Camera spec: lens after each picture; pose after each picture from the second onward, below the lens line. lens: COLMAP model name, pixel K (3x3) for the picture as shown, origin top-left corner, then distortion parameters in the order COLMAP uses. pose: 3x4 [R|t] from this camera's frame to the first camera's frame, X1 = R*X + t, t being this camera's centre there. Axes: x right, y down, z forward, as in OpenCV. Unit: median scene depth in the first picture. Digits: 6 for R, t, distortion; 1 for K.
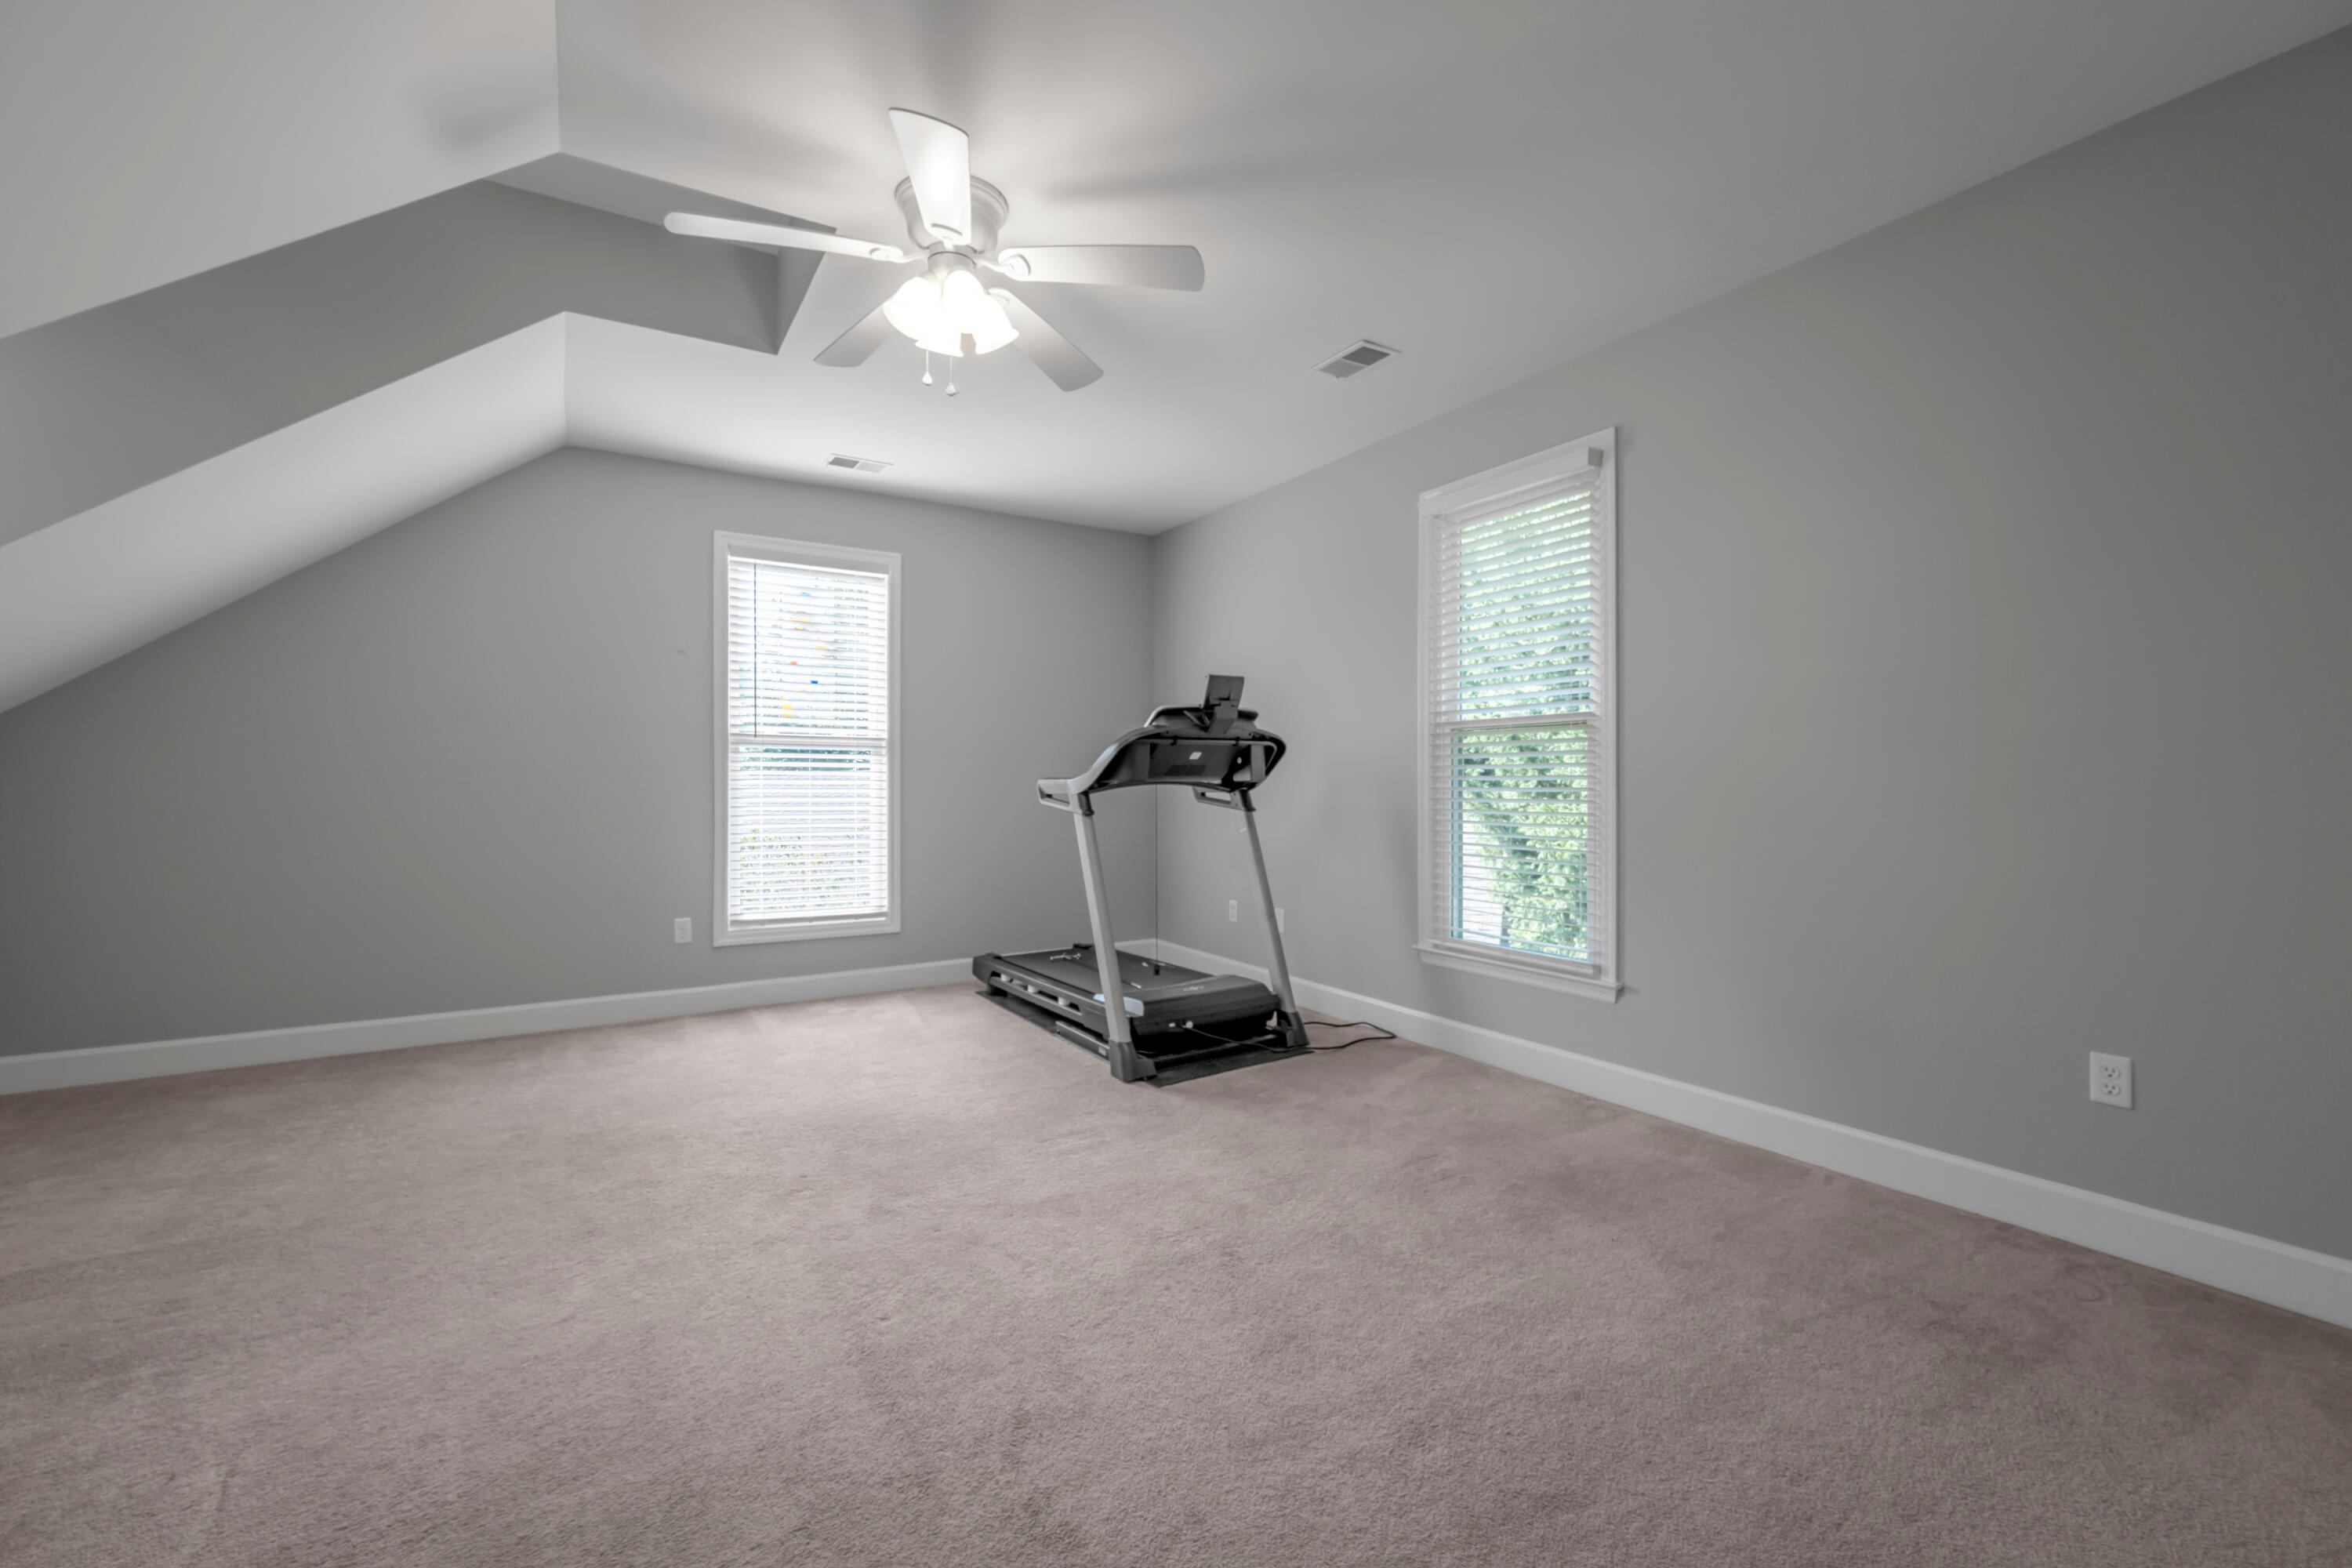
lens RADIAL K [[951.8, 0, 1176.9], [0, 951.8, 774.3], [0, 0, 1]] dist [-0.003782, -0.000314]
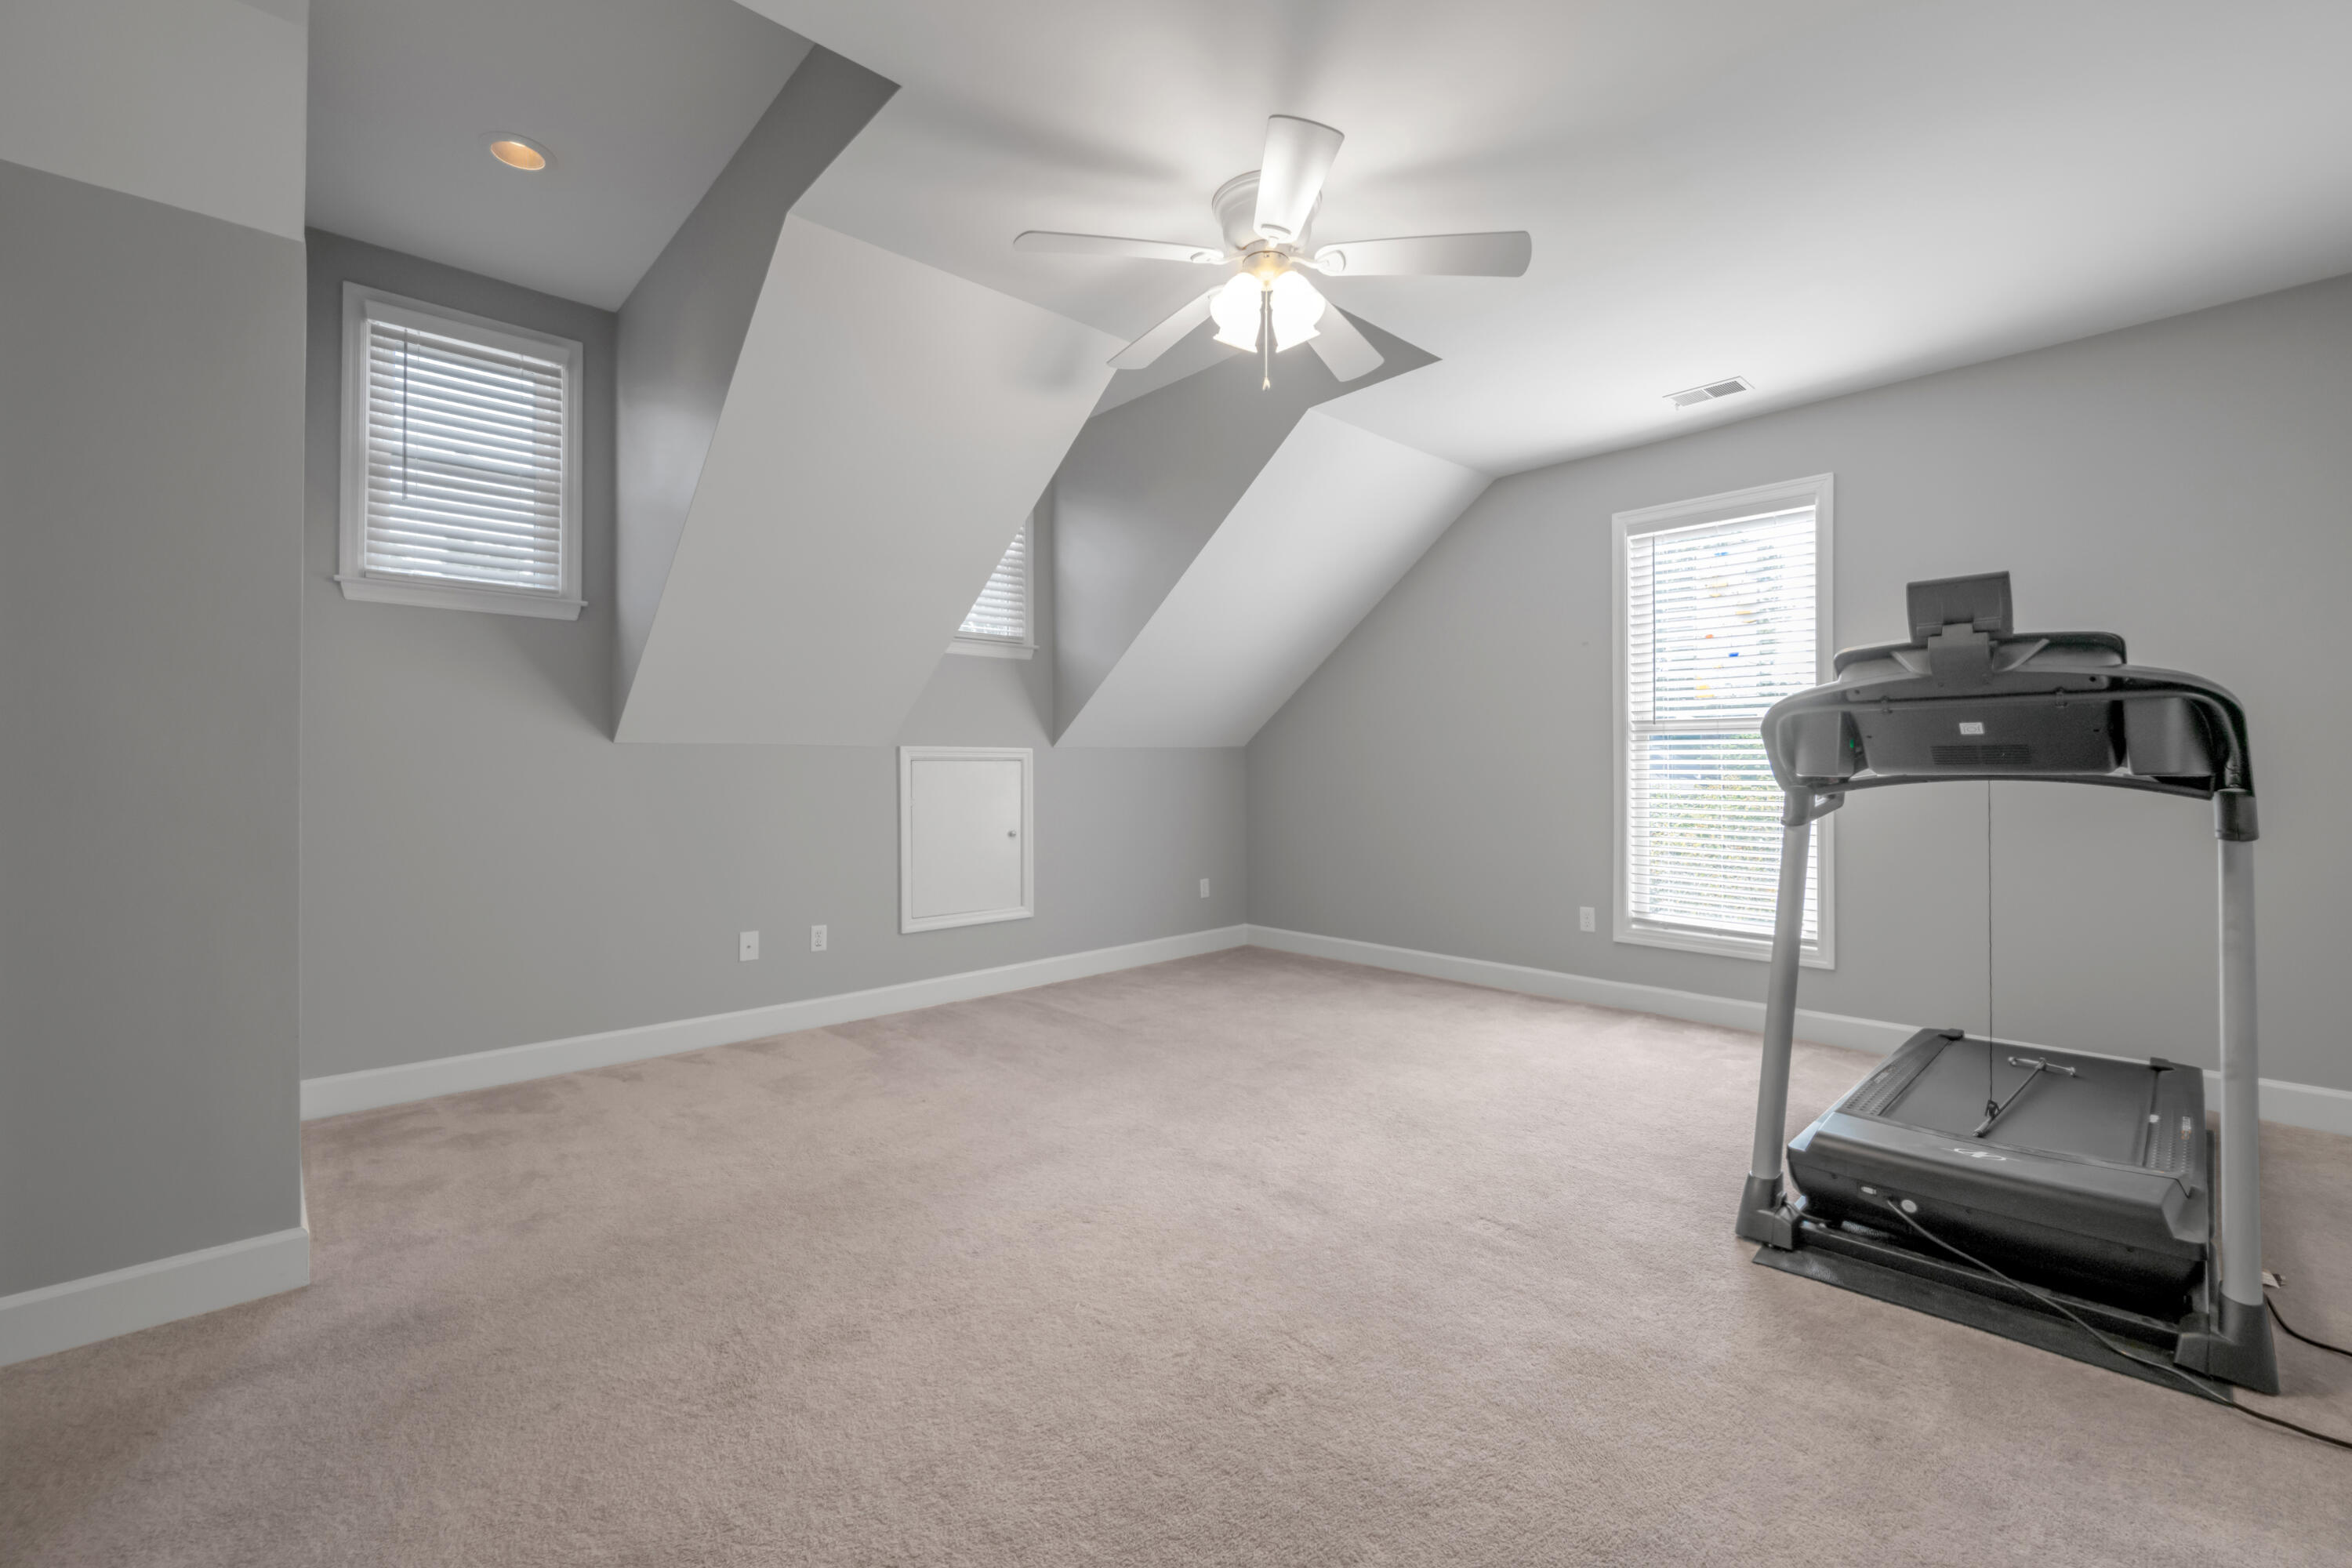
lens RADIAL K [[951.8, 0, 1176.9], [0, 951.8, 774.3], [0, 0, 1]] dist [-0.003782, -0.000314]
pose [[0.198555, 0.003302, -0.980084, 0.415955], [0.013659, 0.999888, 0.006136, -0.002795], [0.979995, -0.014606, 0.198488, 0.404023]]
